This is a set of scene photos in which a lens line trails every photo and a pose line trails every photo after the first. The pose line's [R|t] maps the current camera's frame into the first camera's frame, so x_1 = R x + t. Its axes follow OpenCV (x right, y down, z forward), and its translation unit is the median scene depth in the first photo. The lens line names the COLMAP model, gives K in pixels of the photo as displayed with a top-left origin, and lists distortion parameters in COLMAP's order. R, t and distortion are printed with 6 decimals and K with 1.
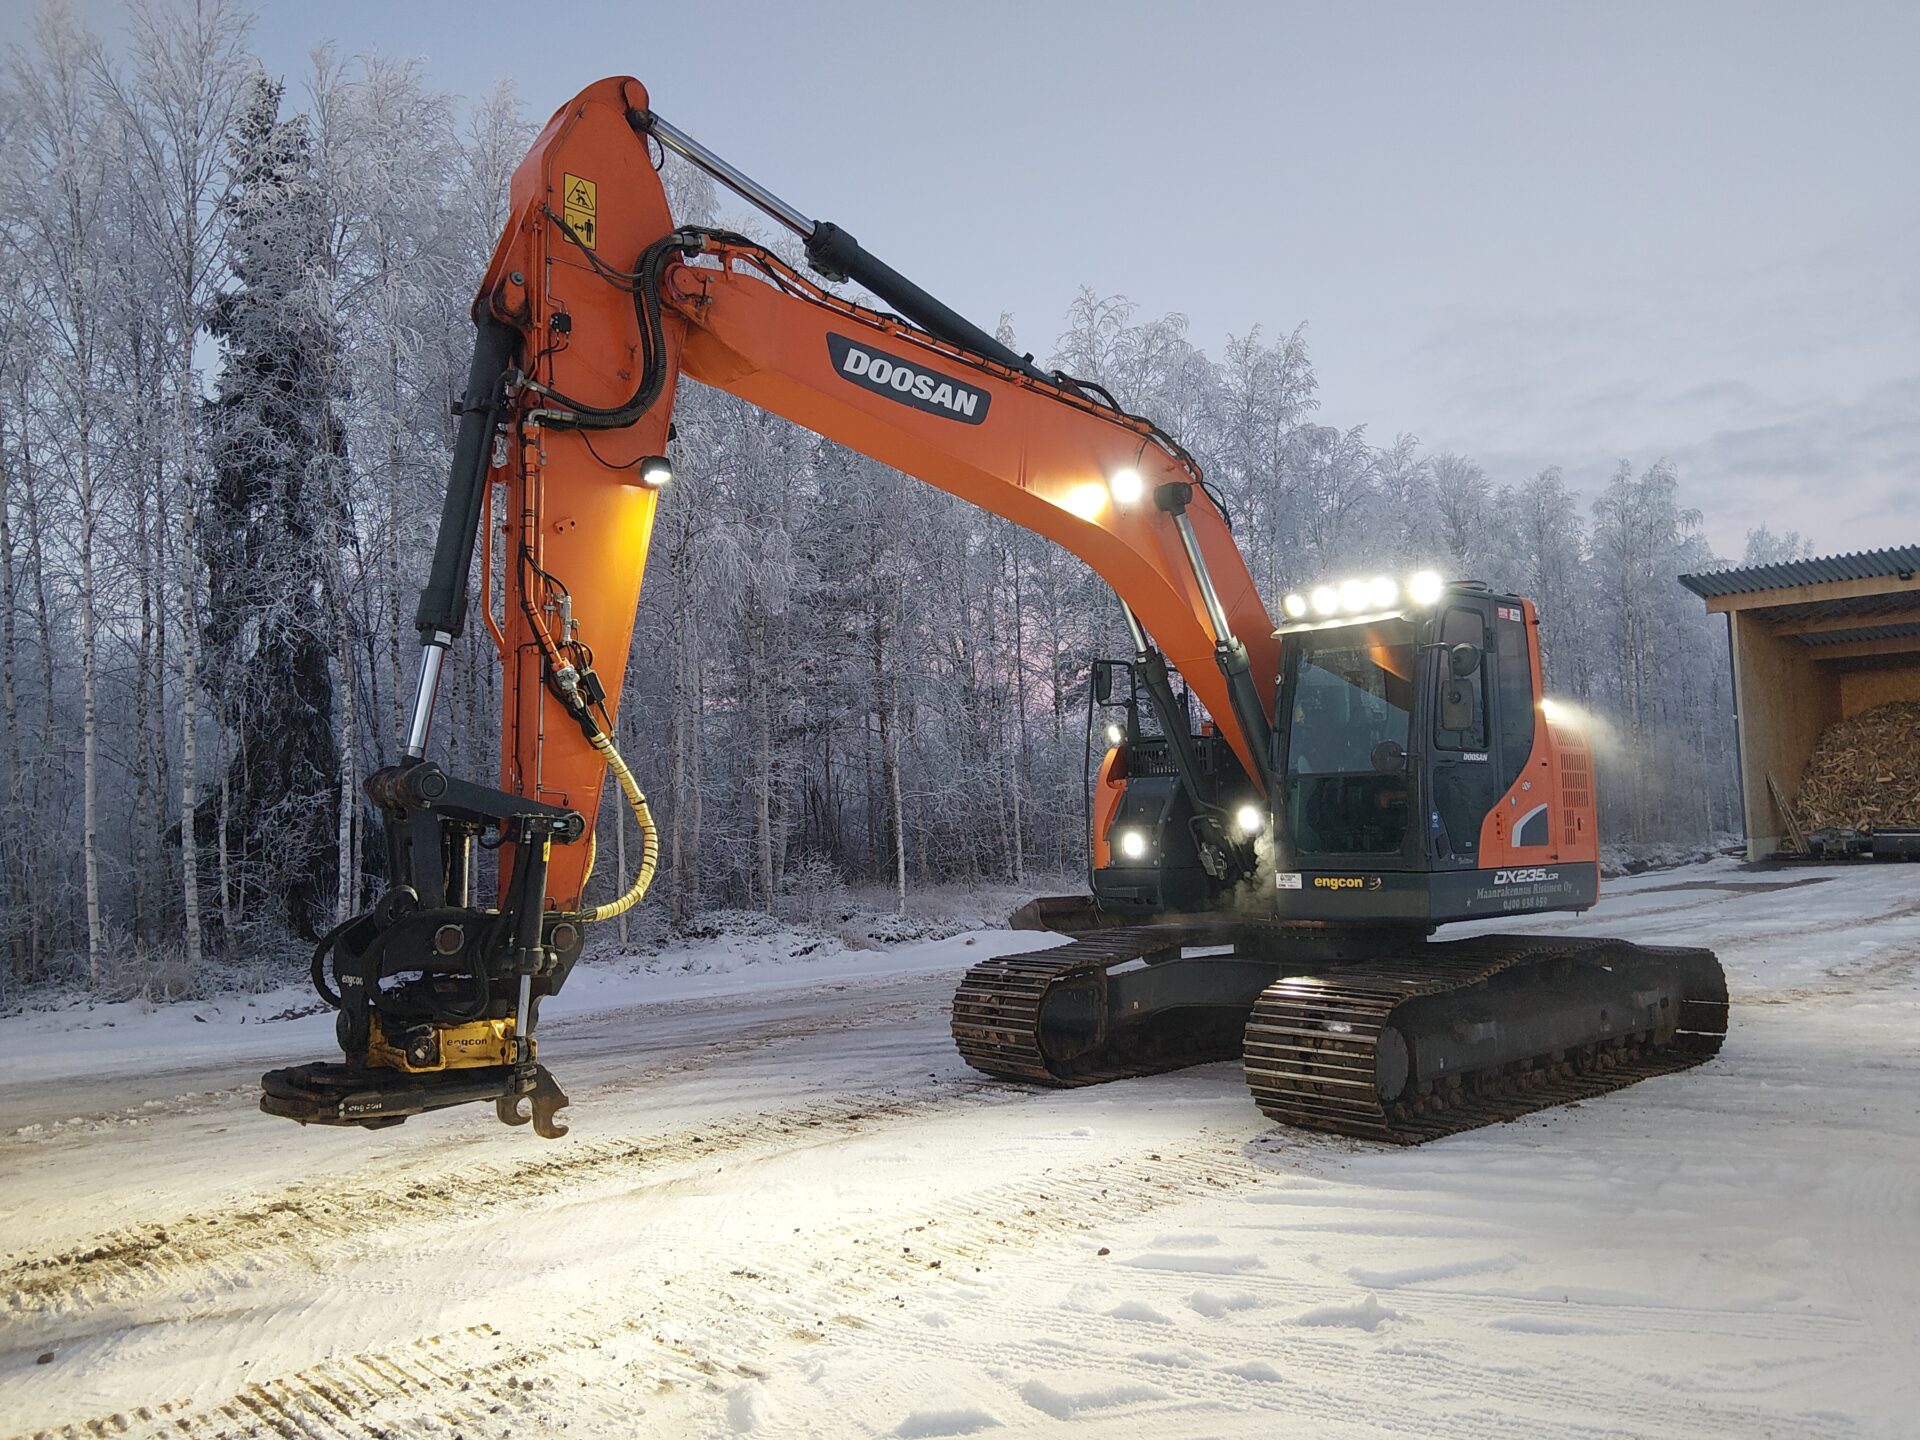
lens RADIAL K [[1434.0, 0, 954.4], [0, 1434.0, 716.3], [0, 0, 1]] dist [0.125444, -0.211932]
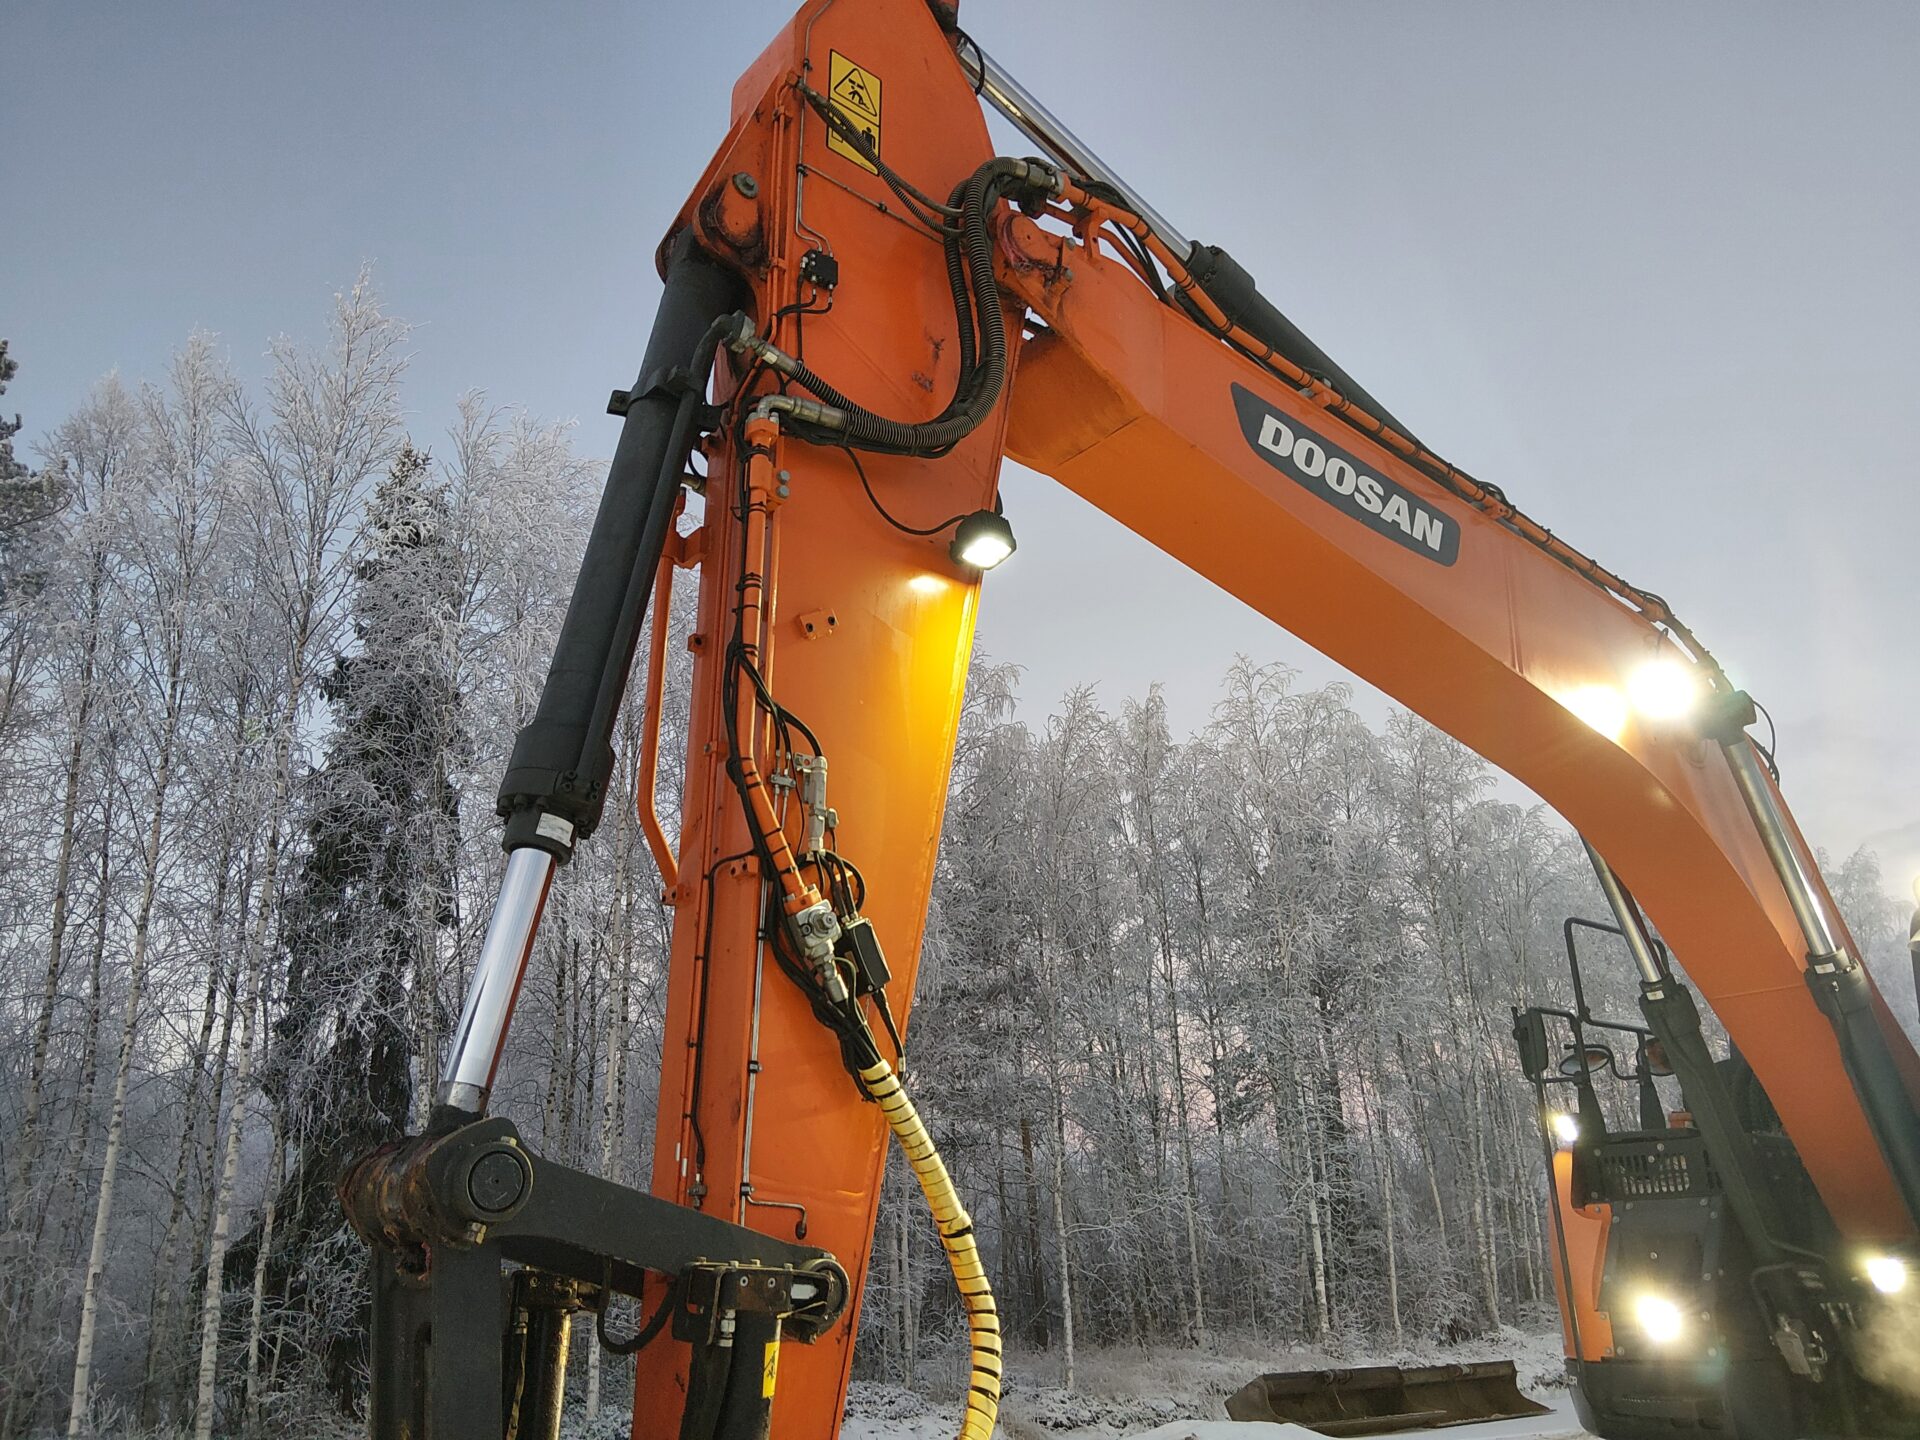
lens RADIAL K [[1437.2, 0, 954.9], [0, 1437.2, 711.9], [0, 0, 1]] dist [0.105668, -0.171216]
pose [[0.997712, -0.017032, -0.065434, -0.154505], [-0.002249, 0.958860, -0.283870, 0.027739], [0.067576, 0.283367, 0.956628, 0.442614]]
